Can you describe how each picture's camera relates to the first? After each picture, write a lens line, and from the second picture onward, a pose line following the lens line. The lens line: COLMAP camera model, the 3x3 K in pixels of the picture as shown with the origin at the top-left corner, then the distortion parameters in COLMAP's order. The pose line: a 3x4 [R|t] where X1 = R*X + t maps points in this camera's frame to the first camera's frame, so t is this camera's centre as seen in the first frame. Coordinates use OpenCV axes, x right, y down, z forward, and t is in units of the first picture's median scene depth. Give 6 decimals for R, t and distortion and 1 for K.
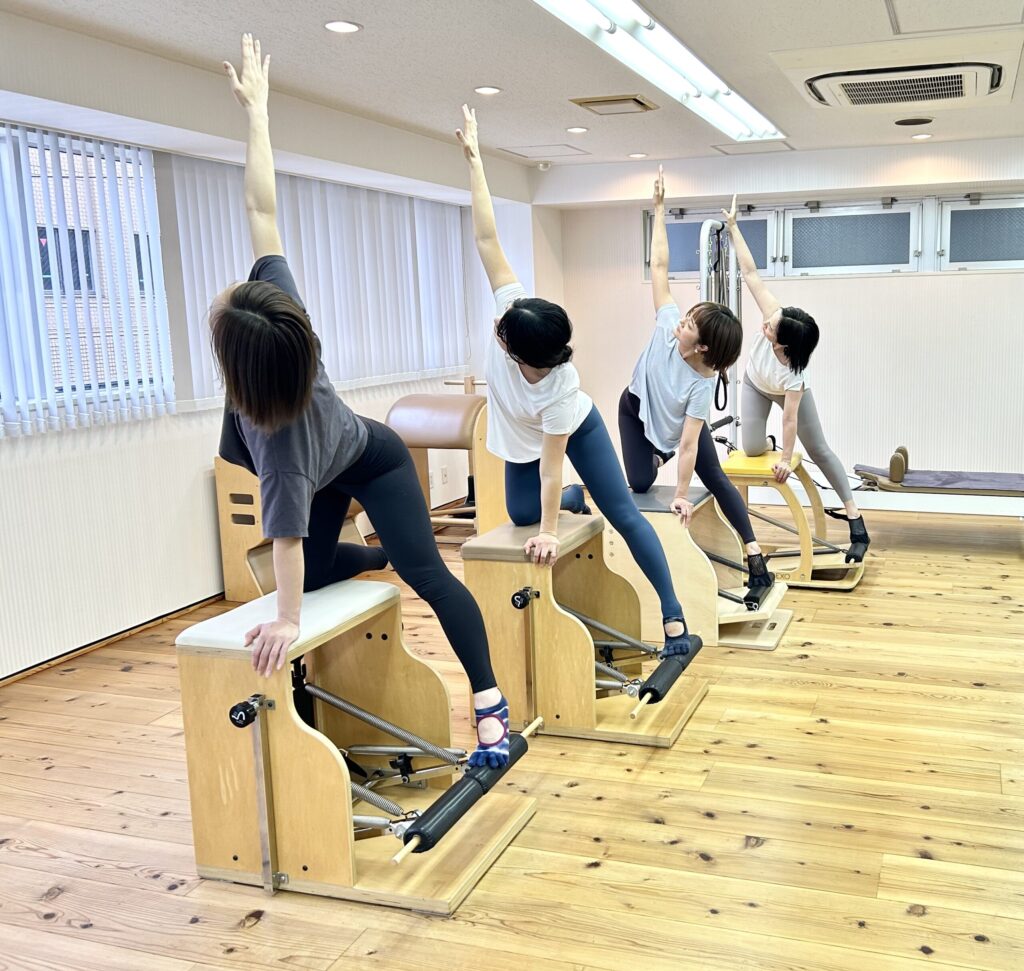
lens RADIAL K [[1031.0, 0, 641.2], [0, 1031.0, 486.1], [0, 0, 1]] dist [0.024270, -0.043938]
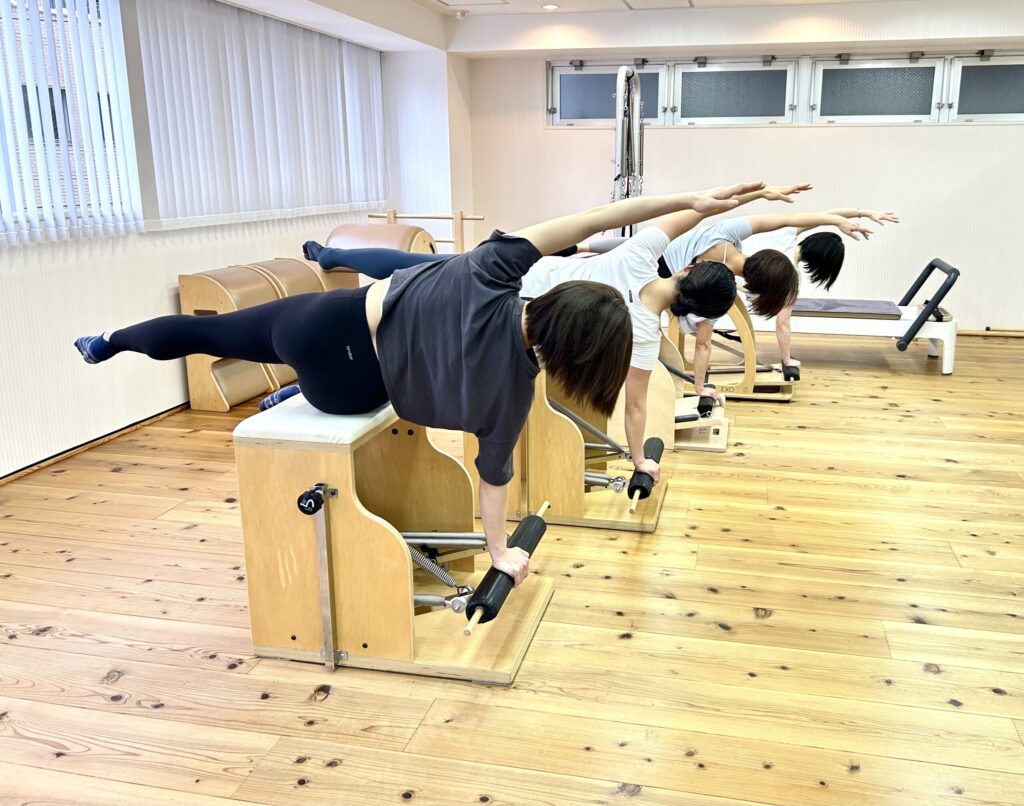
lens RADIAL K [[873.5, 0, 552.6], [0, 873.5, 400.2], [0, 0, 1]] dist [0.005523, 0.005200]
pose [[0.996214, -0.000582, 0.086930, -0.176095], [-0.006857, 0.996336, 0.085254, 0.034617], [-0.086661, -0.085527, 0.992560, 0.096547]]
